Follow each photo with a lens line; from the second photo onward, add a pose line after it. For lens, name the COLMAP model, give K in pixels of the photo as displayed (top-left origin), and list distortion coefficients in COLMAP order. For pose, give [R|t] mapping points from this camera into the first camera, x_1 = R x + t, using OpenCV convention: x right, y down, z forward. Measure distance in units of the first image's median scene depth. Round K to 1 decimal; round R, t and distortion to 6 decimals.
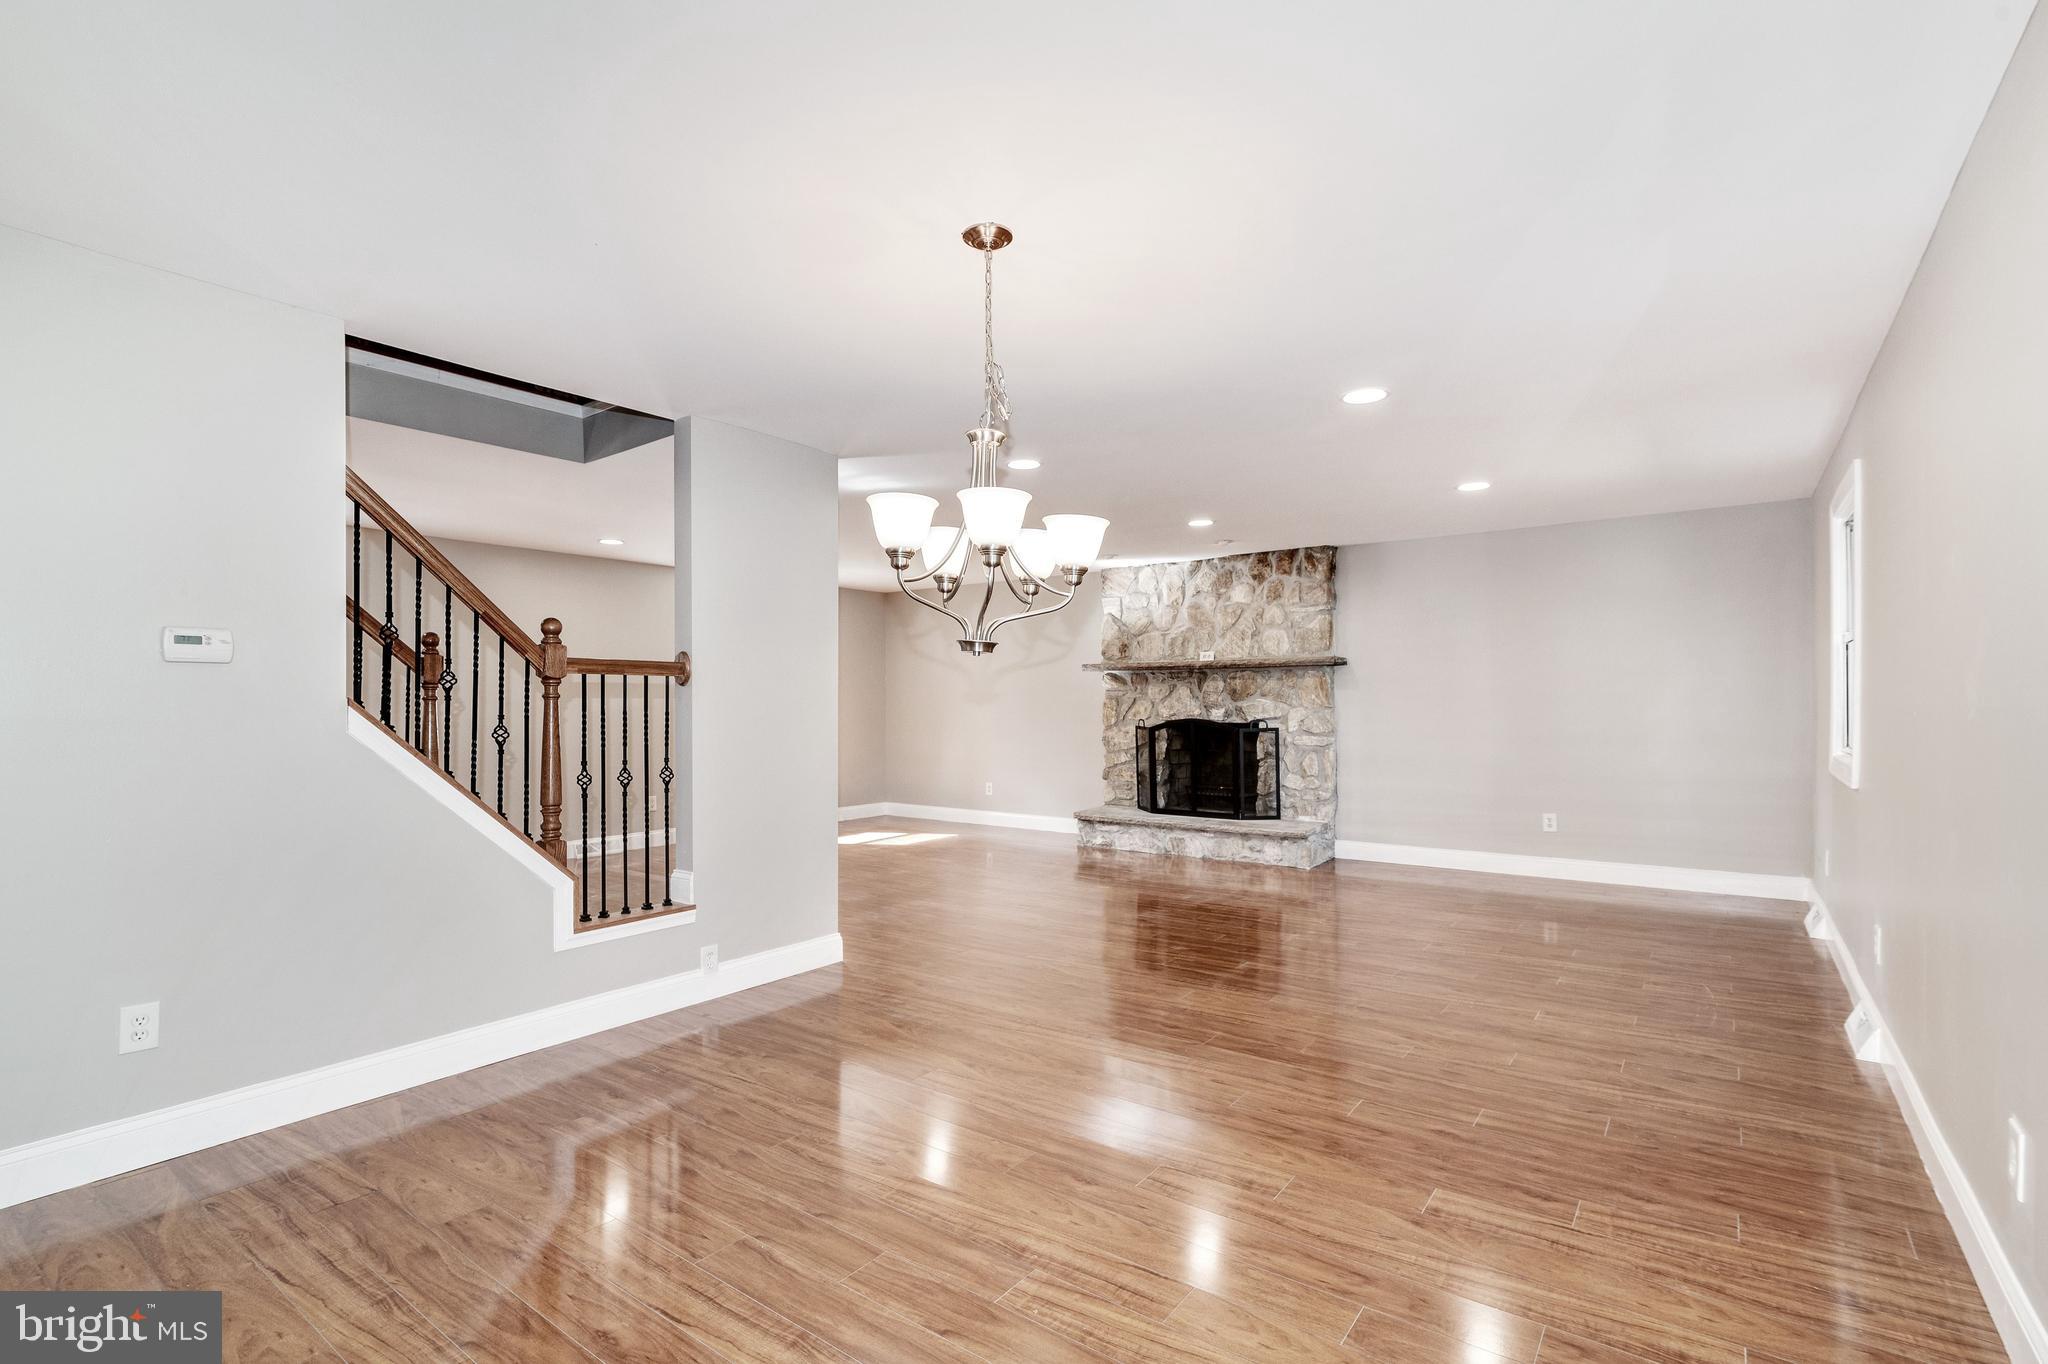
lens RADIAL K [[931.4, 0, 1025.0], [0, 931.4, 707.3], [0, 0, 1]] dist [-0.004085, -0.000601]
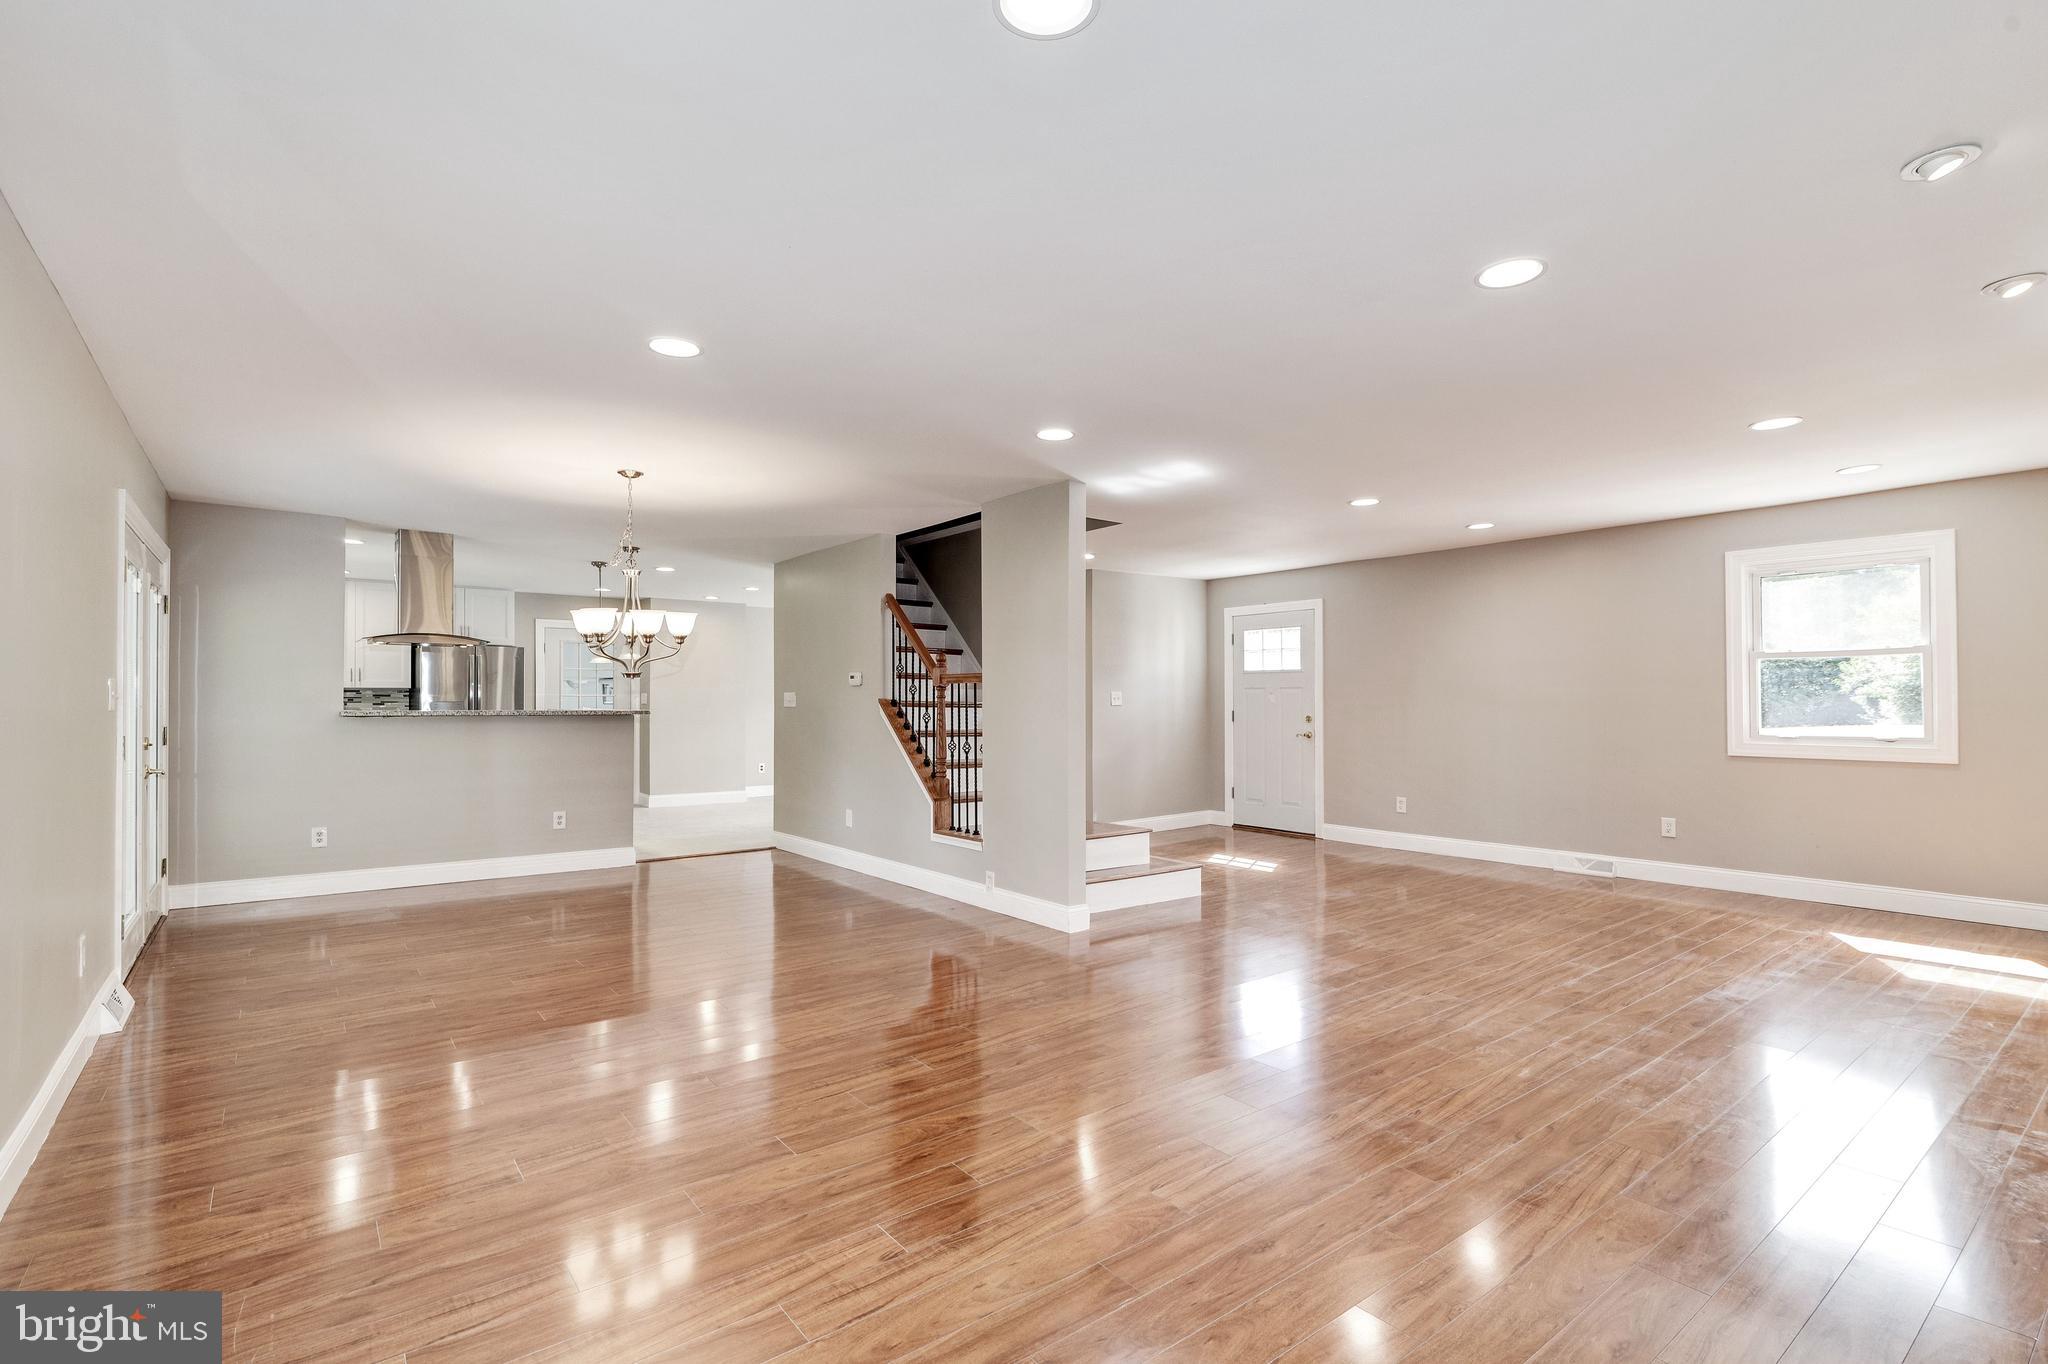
lens RADIAL K [[931.2, 0, 1023.4], [0, 931.2, 692.0], [0, 0, 1]] dist [0.000365, 0.000460]
pose [[-0.252579, -0.005196, -0.967562, 0.536605], [0.000991, 0.999984, -0.005629, -0.006001], [0.967576, -0.002380, -0.252570, 0.734569]]
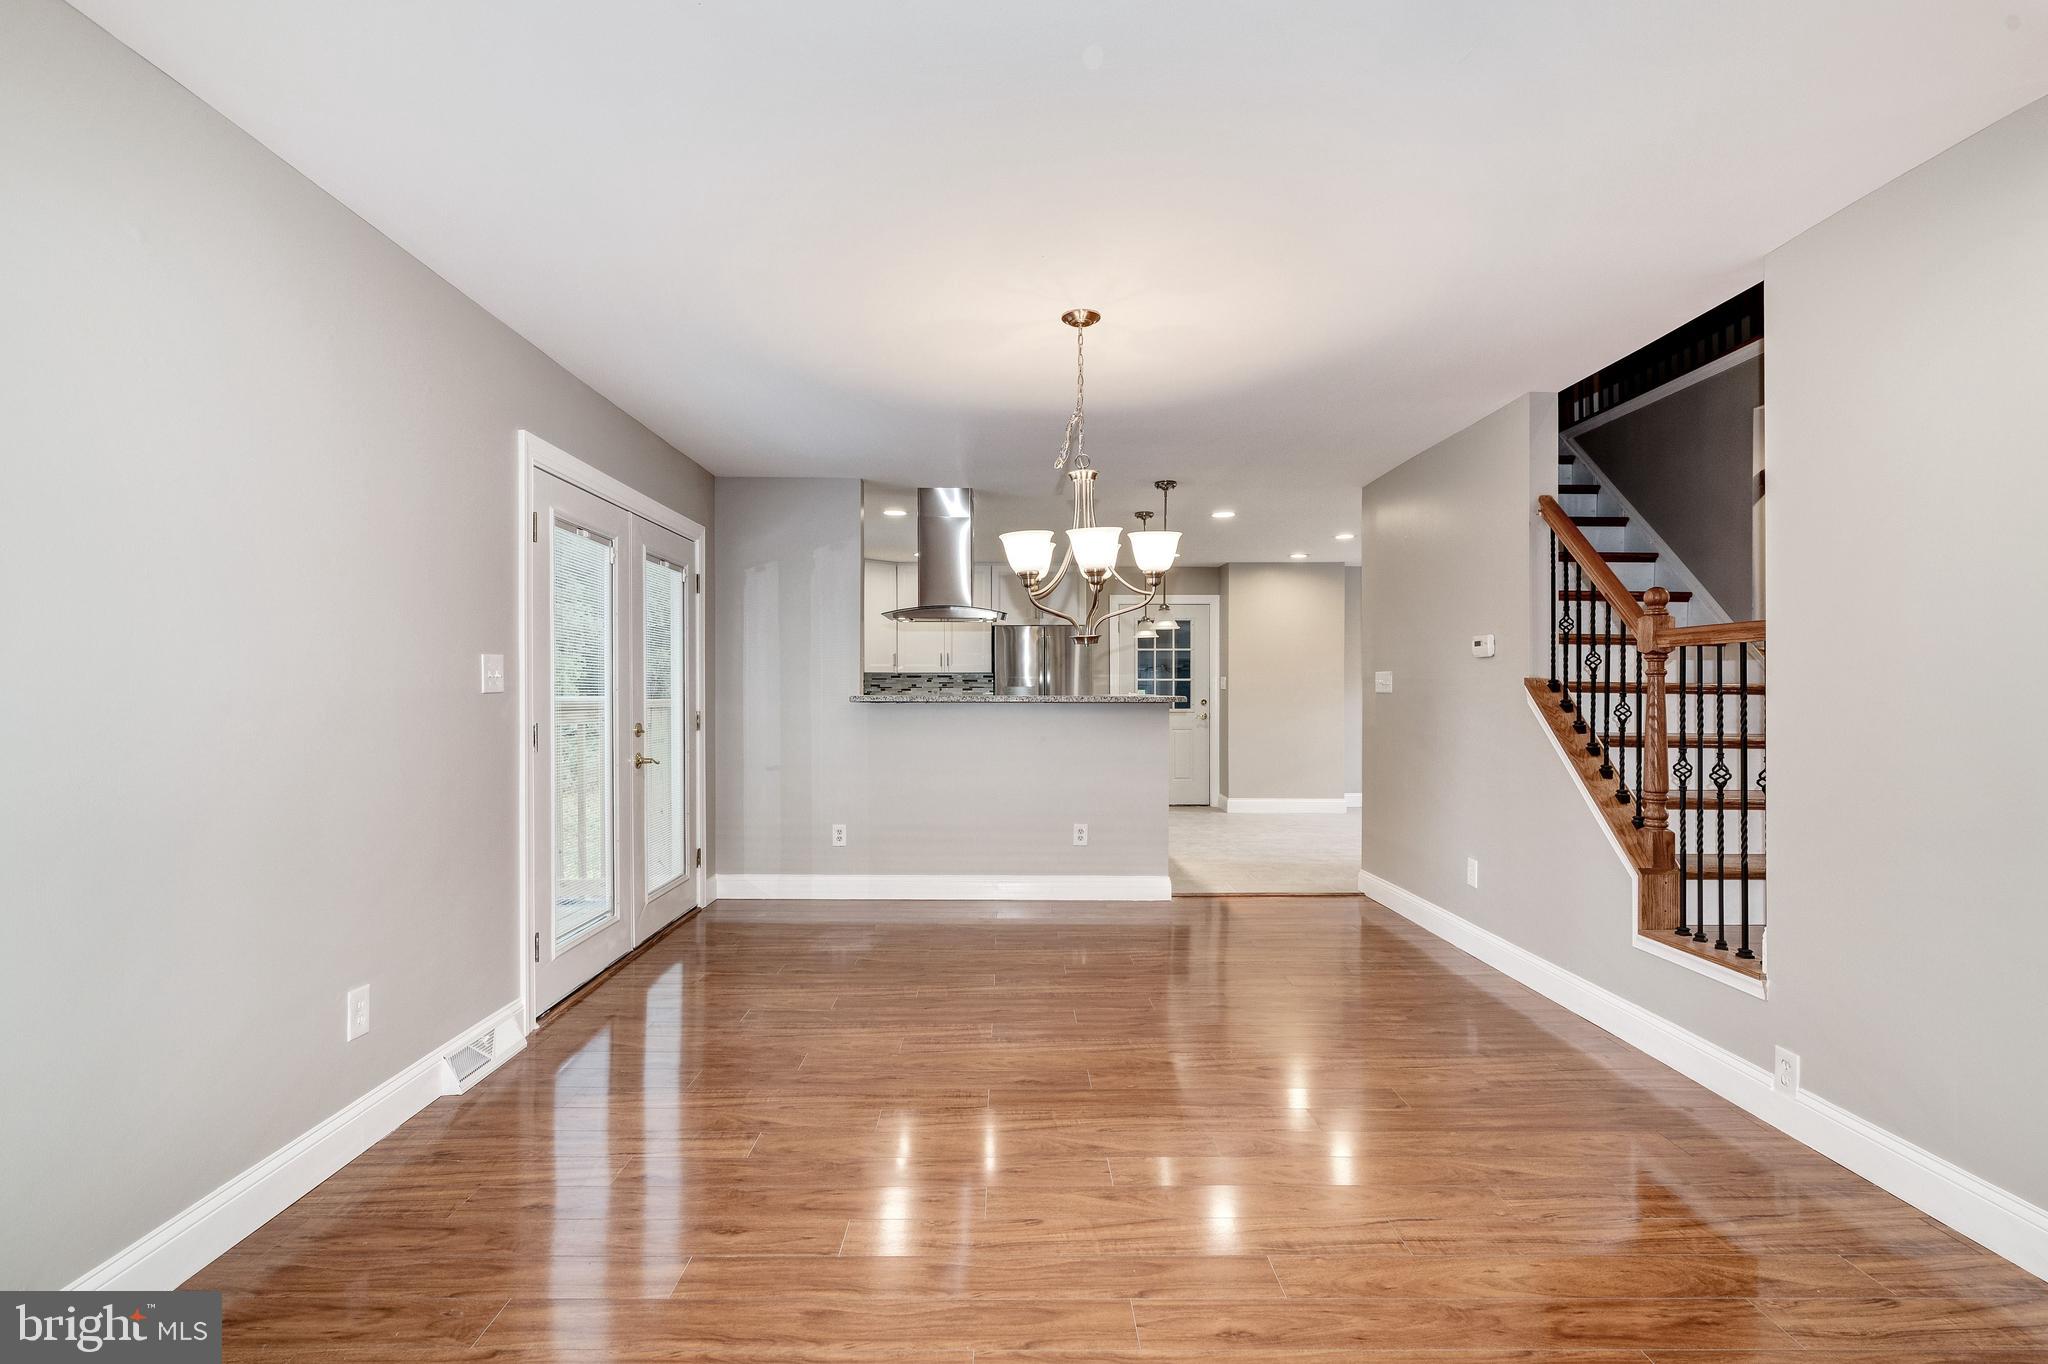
lens RADIAL K [[944.4, 0, 1031.8], [0, 944.4, 688.9], [0, 0, 1]] dist [-0.001876, 0.000006]
pose [[-0.785655, 0.006543, -0.618631, 0.258284], [0.005412, 0.999978, 0.003703, -0.002651], [0.618641, -0.000439, -0.785673, 0.621759]]
